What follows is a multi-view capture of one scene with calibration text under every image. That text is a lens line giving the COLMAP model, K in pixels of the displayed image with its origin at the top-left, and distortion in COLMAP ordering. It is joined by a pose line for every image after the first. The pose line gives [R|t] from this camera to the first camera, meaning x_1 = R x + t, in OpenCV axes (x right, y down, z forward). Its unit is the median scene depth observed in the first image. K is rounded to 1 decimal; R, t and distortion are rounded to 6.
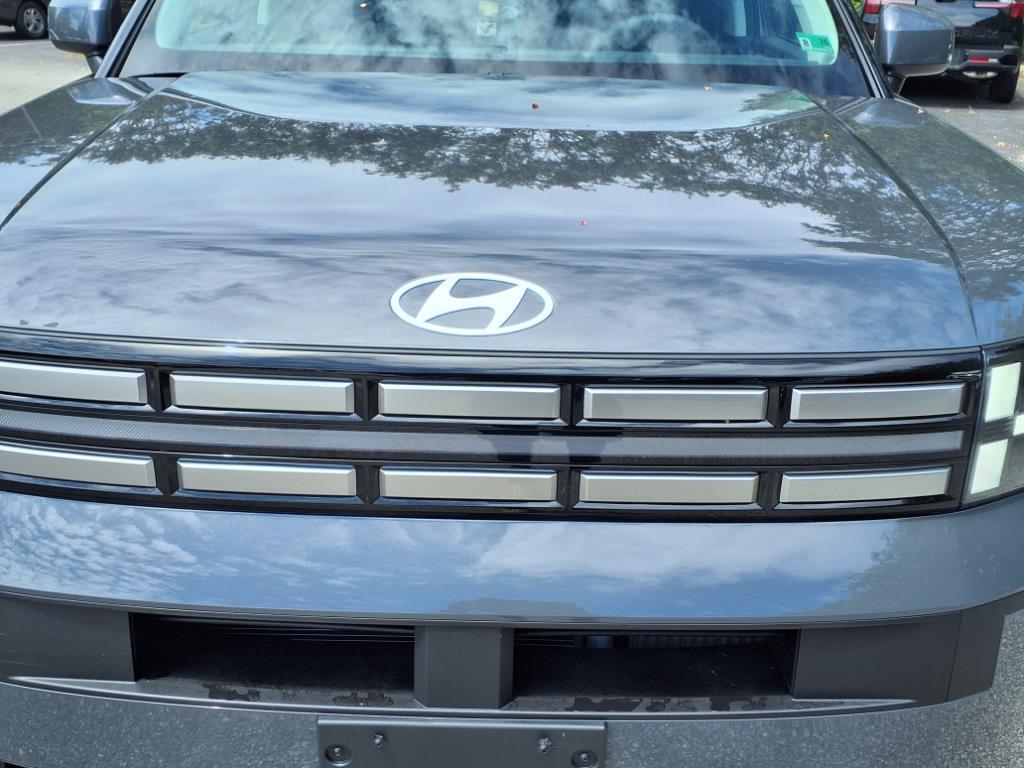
lens RADIAL K [[906.8, 0, 512.0], [0, 906.8, 384.0], [0, 0, 1]] dist [0.044291, -0.054408]
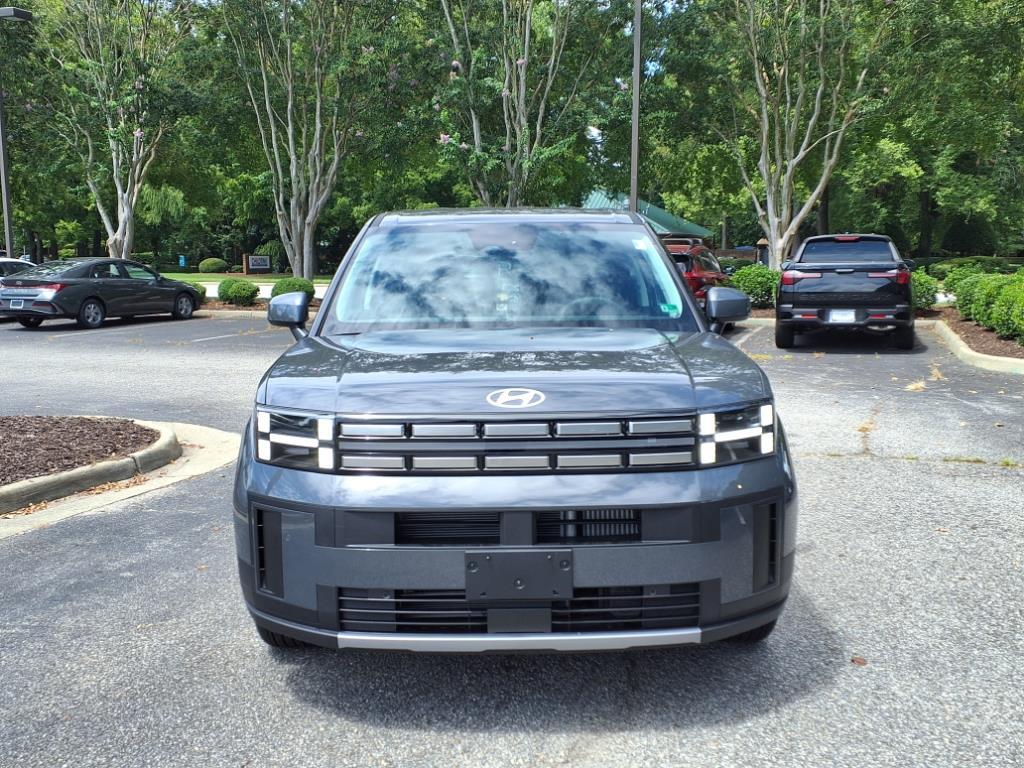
lens RADIAL K [[906.8, 0, 512.0], [0, 906.8, 384.0], [0, 0, 1]] dist [0.044291, -0.054408]
pose [[0.999176, -0.036440, 0.017870, -0.046036], [0.039993, 0.959007, -0.280547, 0.294389], [-0.006915, 0.281031, 0.959674, -0.766237]]
